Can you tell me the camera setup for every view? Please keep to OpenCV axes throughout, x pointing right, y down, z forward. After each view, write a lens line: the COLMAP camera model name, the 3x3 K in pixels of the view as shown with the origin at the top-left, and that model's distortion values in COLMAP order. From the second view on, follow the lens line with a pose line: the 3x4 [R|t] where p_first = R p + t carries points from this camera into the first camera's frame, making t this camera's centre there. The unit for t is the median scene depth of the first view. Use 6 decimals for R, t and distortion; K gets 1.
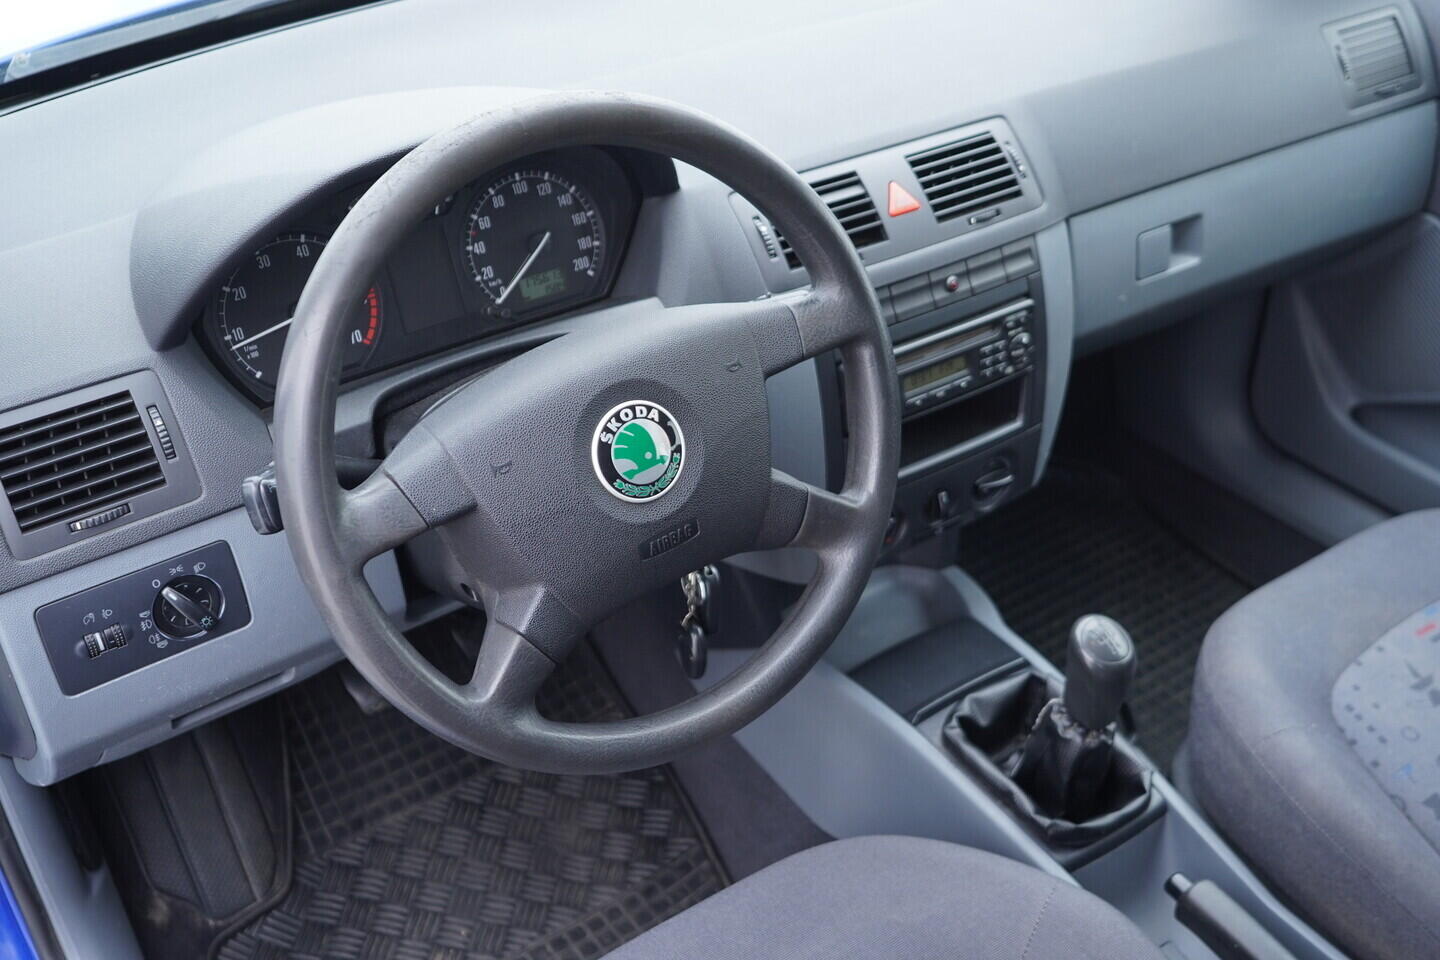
lens RADIAL K [[1485.4, 0, 720.0], [0, 1485.4, 480.0], [0, 0, 1]] dist [-0.001833, 0.023499]
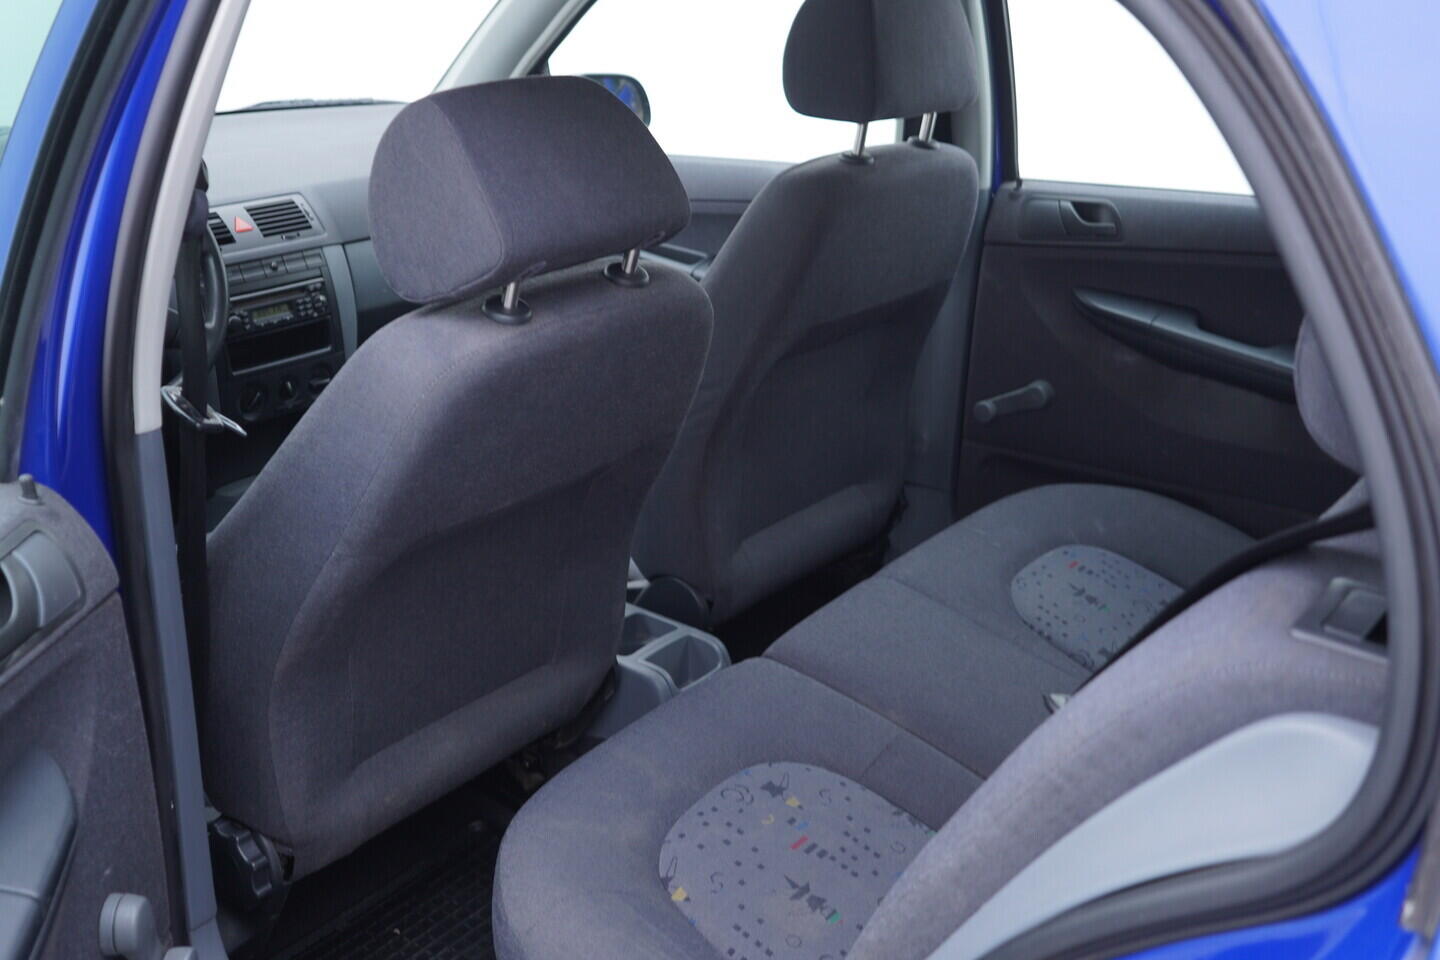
lens RADIAL K [[1485.4, 0, 720.0], [0, 1485.4, 480.0], [0, 0, 1]] dist [-0.001833, 0.023499]
pose [[0.951949, -0.094767, 0.291226, 0.118643], [0.159781, 0.964928, -0.208290, 0.641194], [-0.261273, 0.244814, 0.933704, -0.909361]]
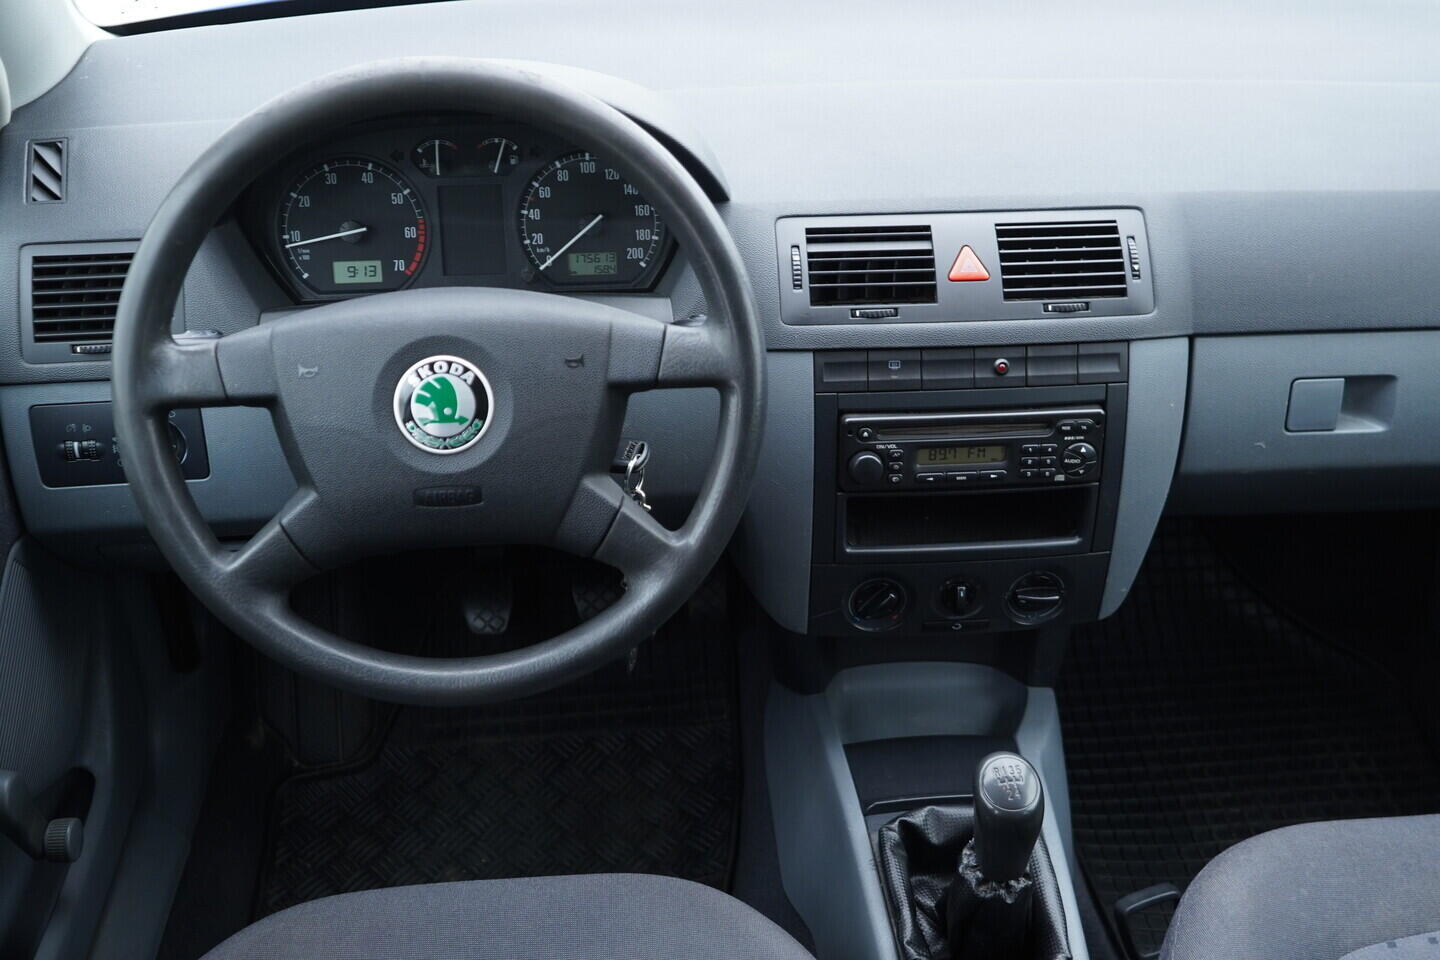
lens RADIAL K [[1485.4, 0, 720.0], [0, 1485.4, 480.0], [0, 0, 1]] dist [-0.001833, 0.023499]
pose [[0.872391, 0.277396, -0.402473, 0.397200], [-0.291422, 0.956203, 0.027362, -0.038759], [0.392436, 0.093419, 0.915023, 0.090537]]
